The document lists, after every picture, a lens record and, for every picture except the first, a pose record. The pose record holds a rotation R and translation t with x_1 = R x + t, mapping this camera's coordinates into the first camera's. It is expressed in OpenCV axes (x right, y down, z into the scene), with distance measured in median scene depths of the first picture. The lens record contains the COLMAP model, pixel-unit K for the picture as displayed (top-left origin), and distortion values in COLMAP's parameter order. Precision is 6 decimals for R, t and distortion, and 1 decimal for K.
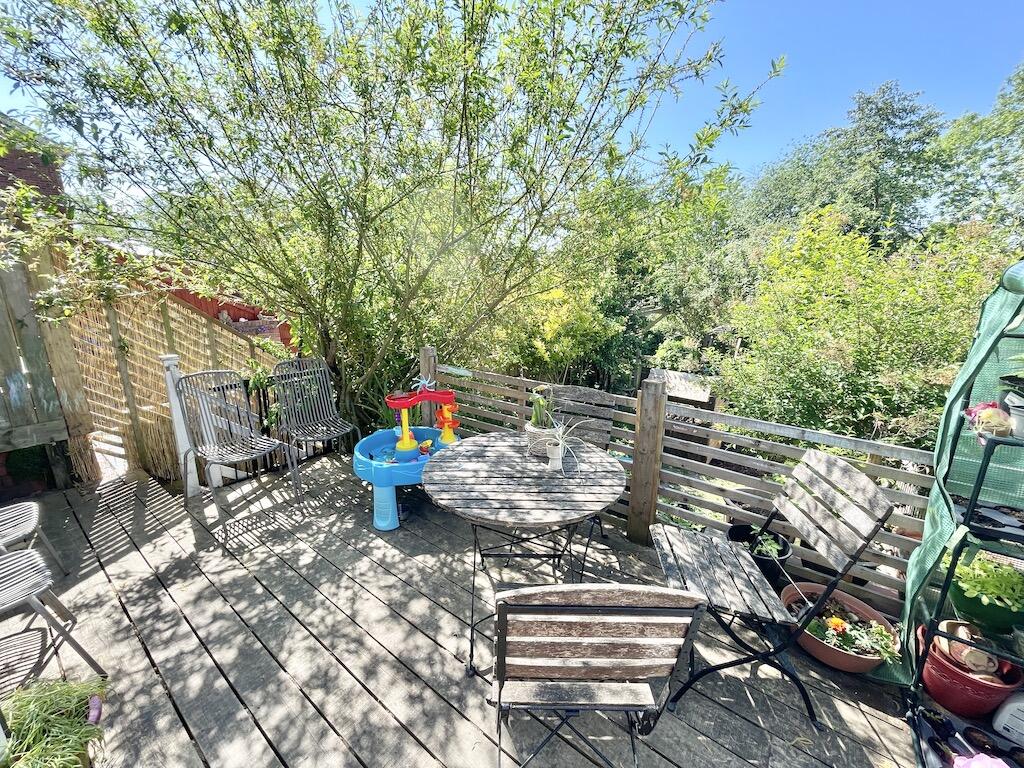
lens RADIAL K [[411.7, 0, 515.5], [0, 411.7, 385.3], [0, 0, 1]] dist [0.000890, 0.000100]
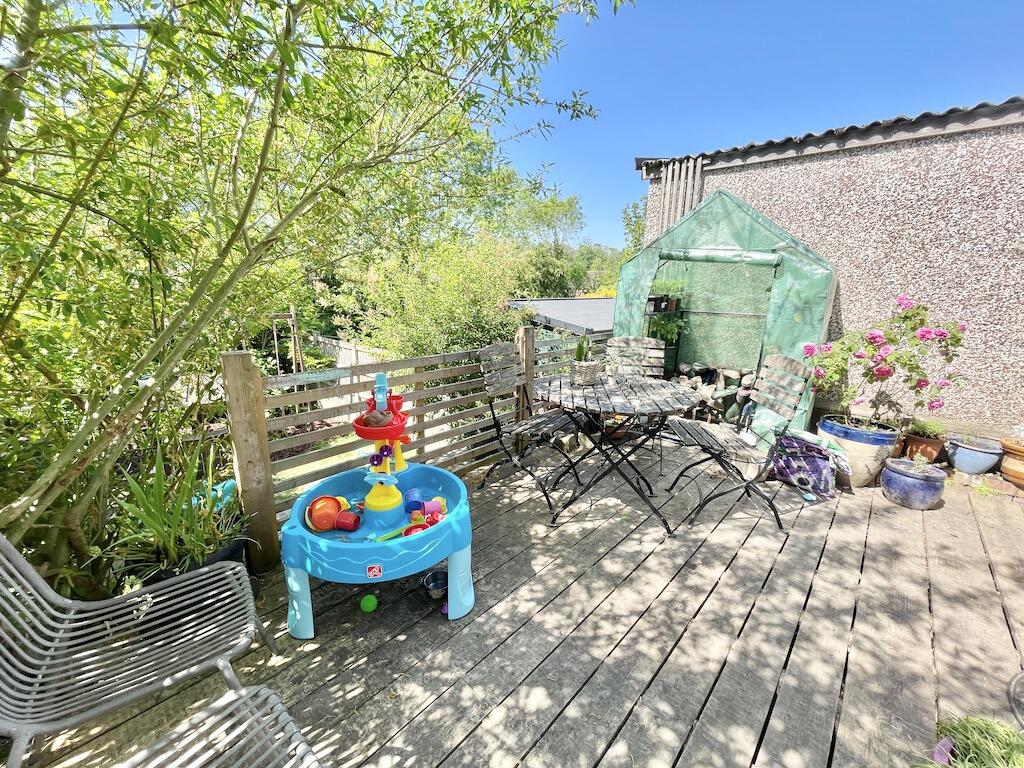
lens RADIAL K [[411.7, 0, 515.6], [0, 411.7, 383.4], [0, 0, 1]] dist [0.000890, 0.000100]
pose [[0.102574, -0.230990, 0.967534, -1.206861], [0.217280, 0.954380, 0.204814, -0.135535], [-0.970705, 0.189217, 0.148084, 1.093638]]
